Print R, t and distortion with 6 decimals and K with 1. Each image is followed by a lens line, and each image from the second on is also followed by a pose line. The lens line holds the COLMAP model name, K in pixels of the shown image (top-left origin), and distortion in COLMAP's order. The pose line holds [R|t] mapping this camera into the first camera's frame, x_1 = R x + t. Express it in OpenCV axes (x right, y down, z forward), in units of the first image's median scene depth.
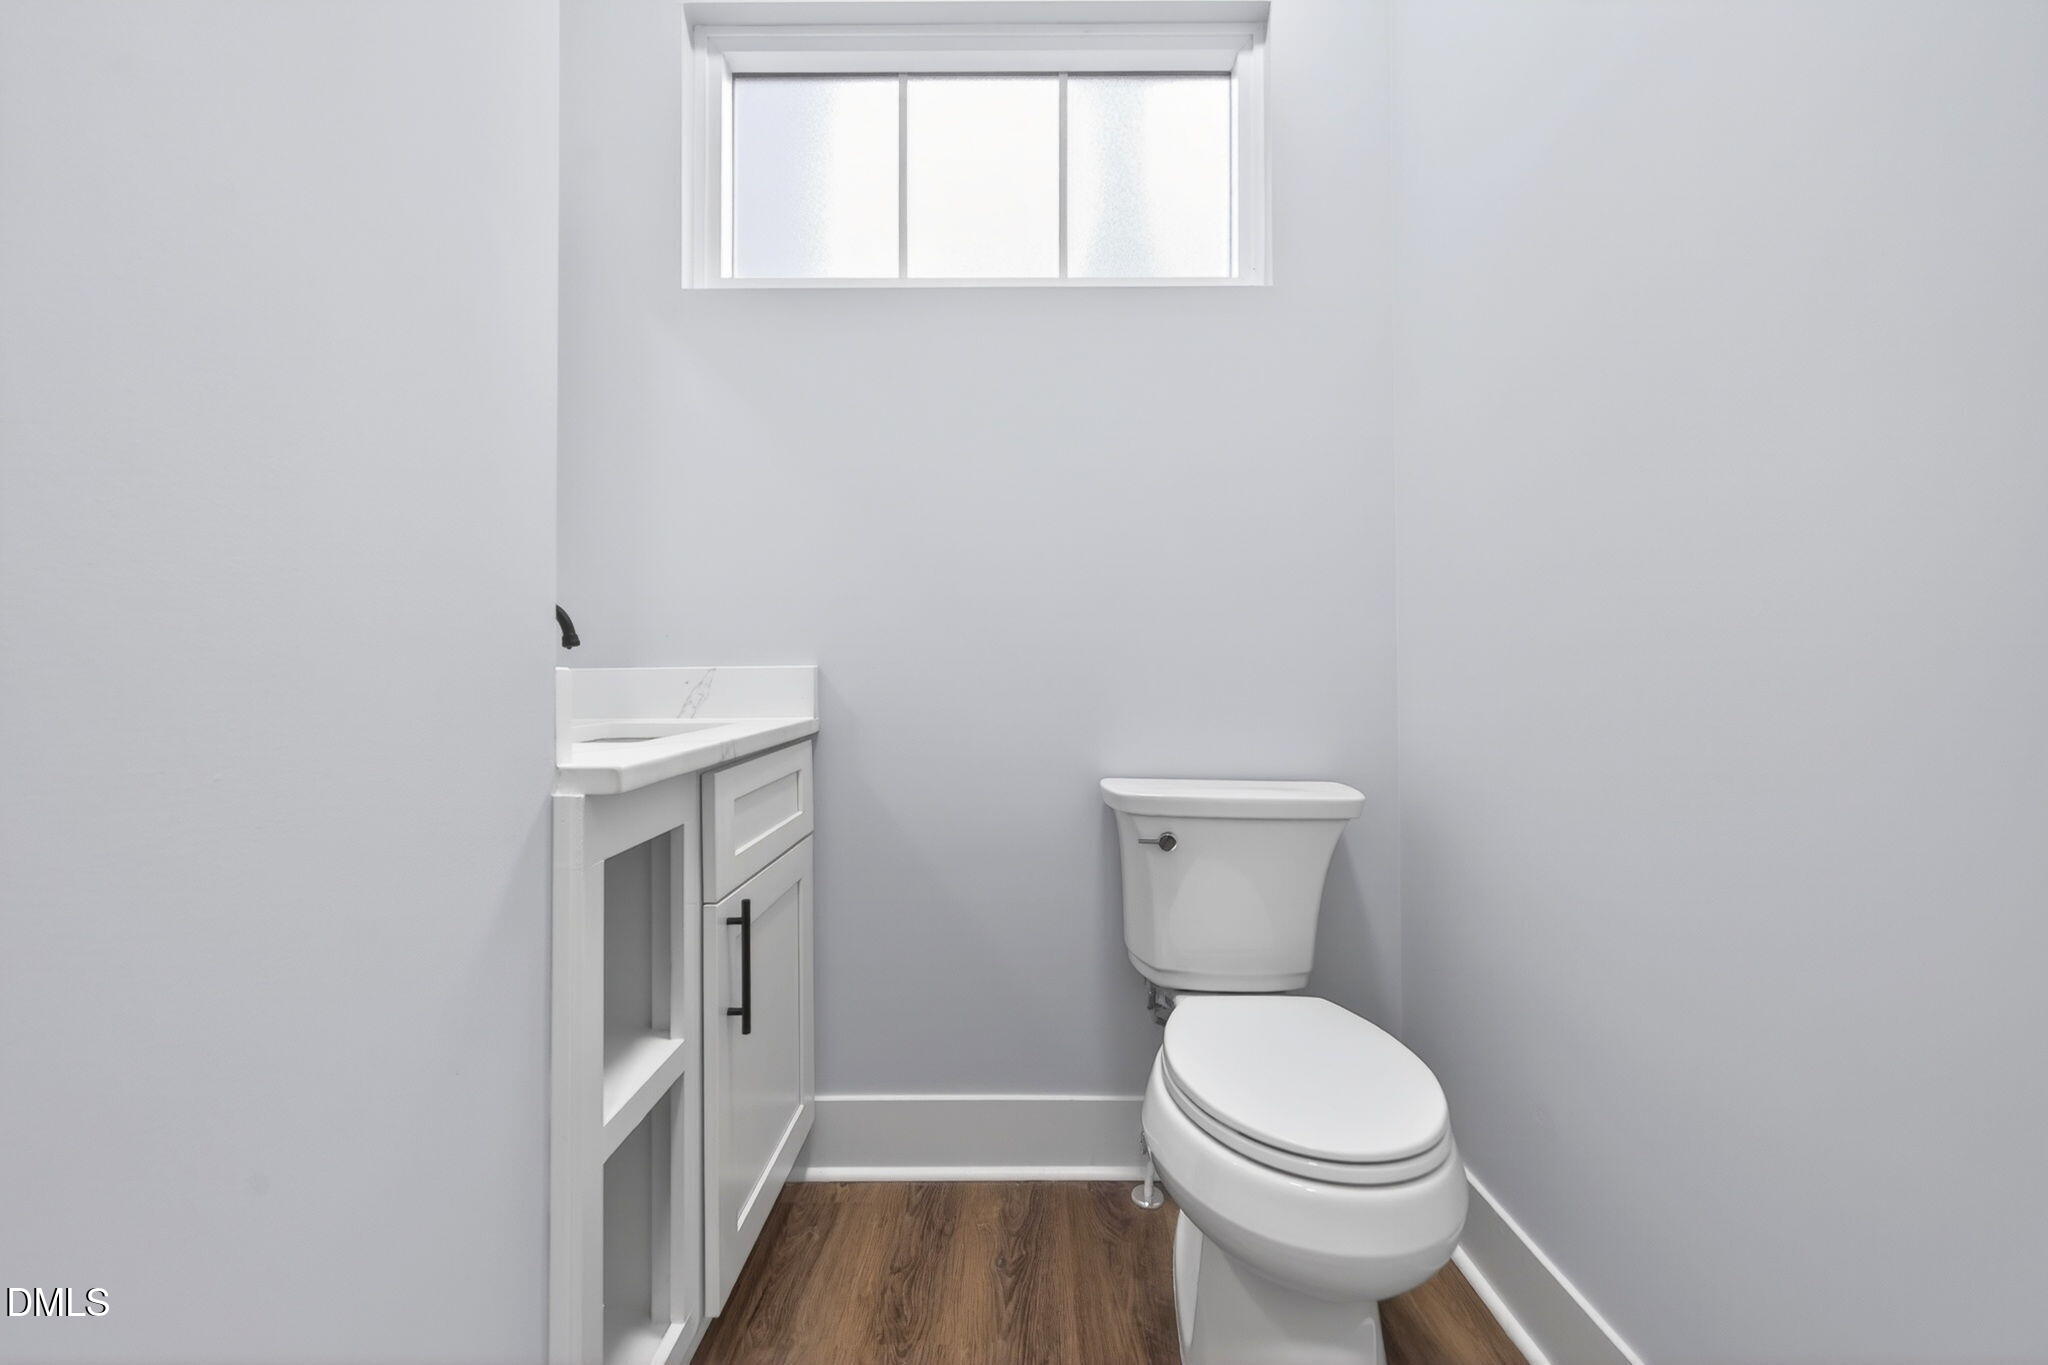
lens RADIAL K [[787.1, 0, 1031.0], [0, 787.1, 664.6], [0, 0, 1]] dist [0.011262, 0.000236]
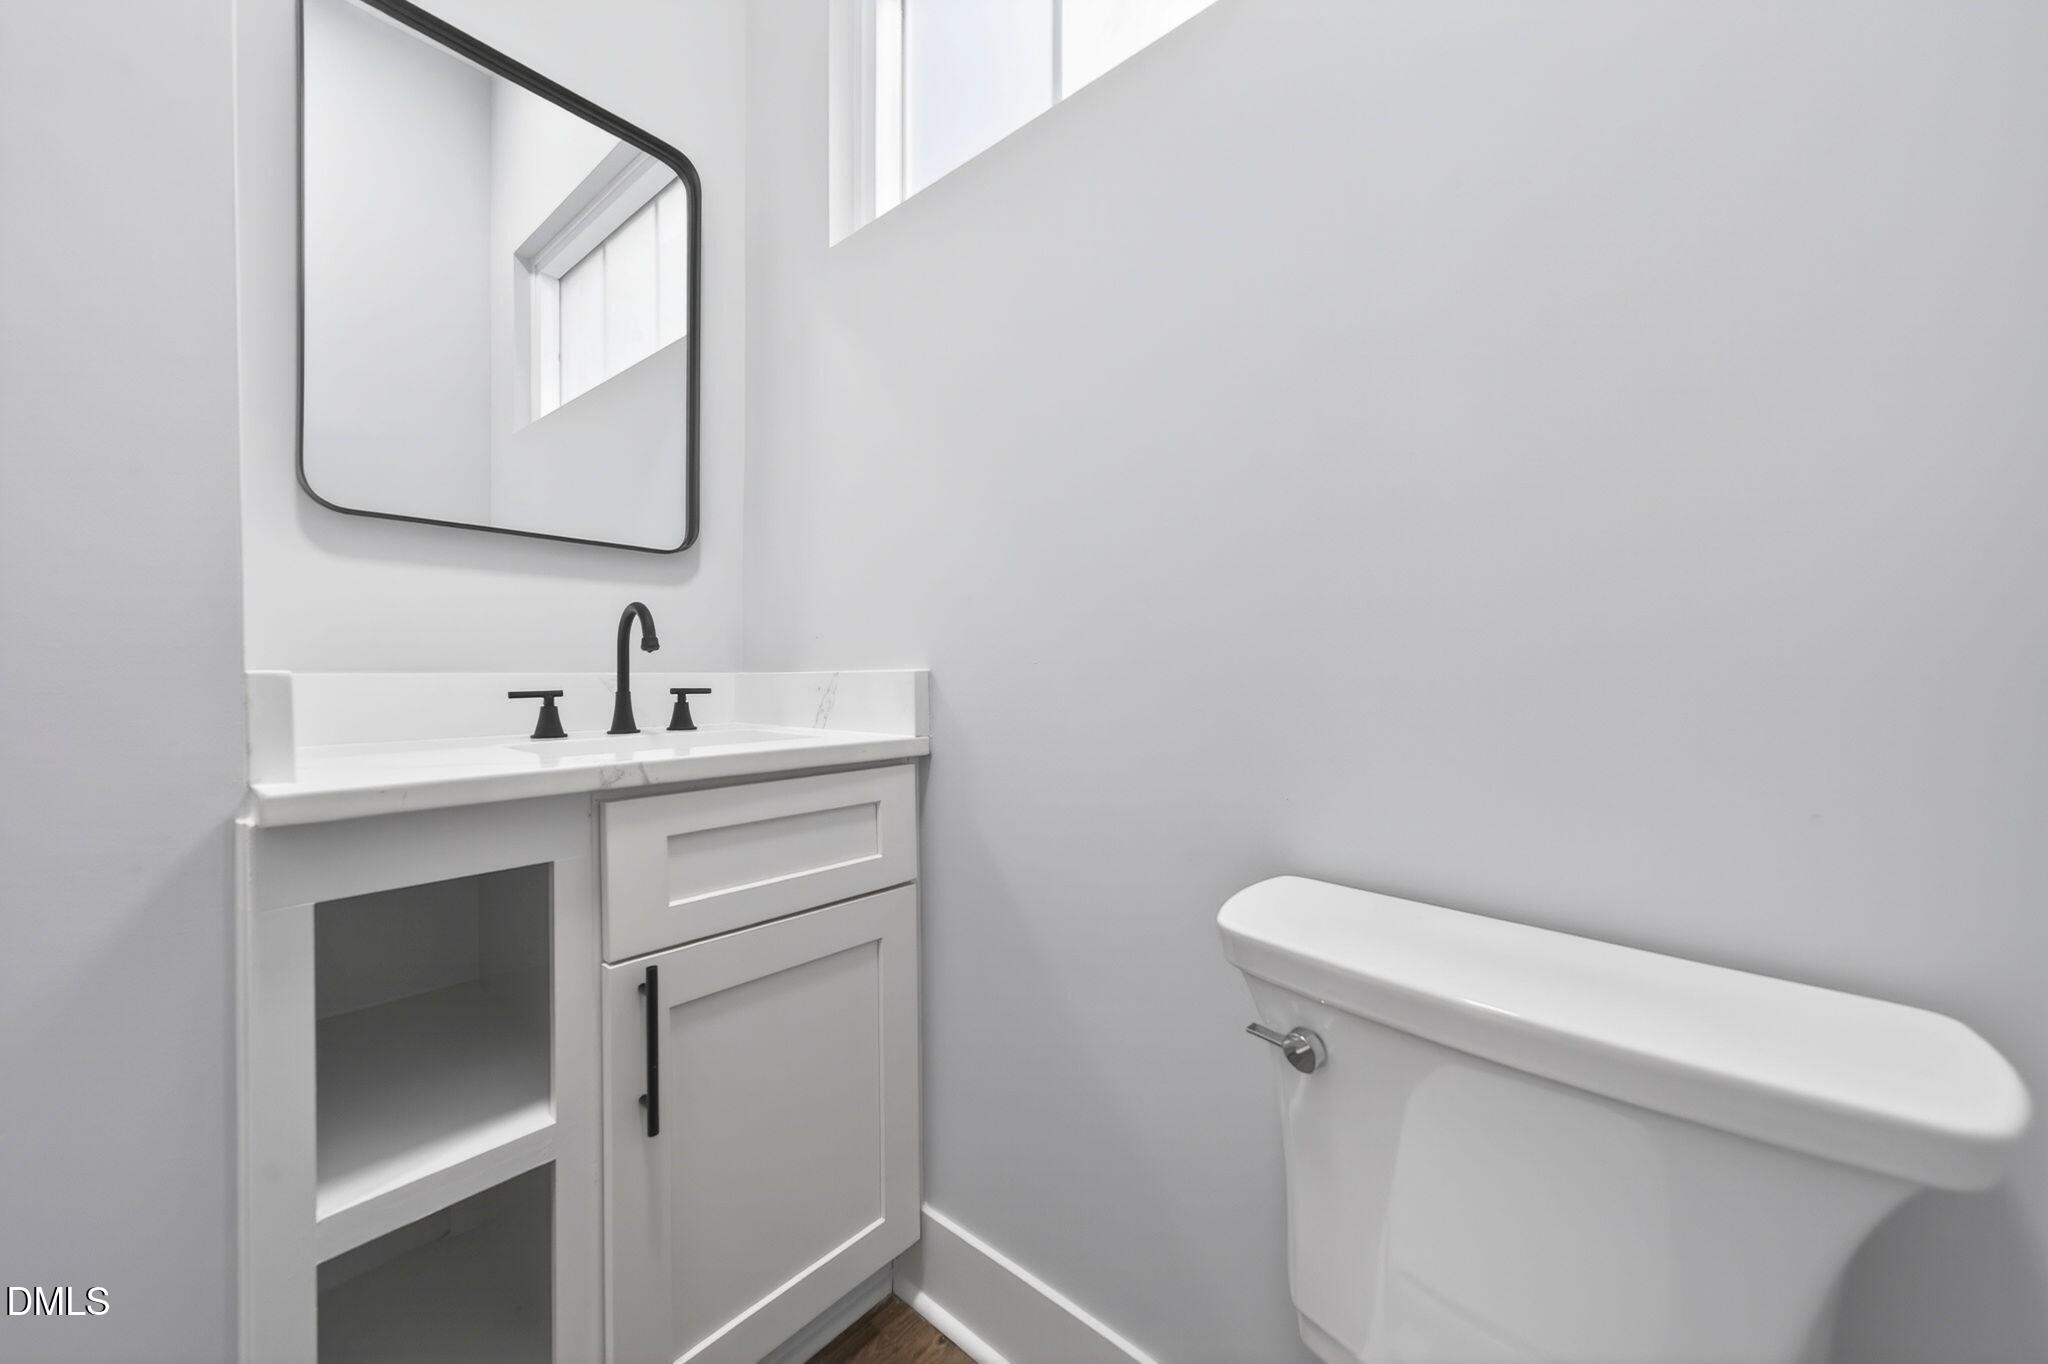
lens RADIAL K [[770.6, 0, 996.1], [0, 770.6, 666.3], [0, 0, 1]] dist [-0.040610, 0.025062]
pose [[0.747961, -0.004488, -0.663728, 0.307076], [0.005009, 0.999987, -0.001117, -0.000044], [0.663724, -0.002489, 0.747973, 0.499689]]
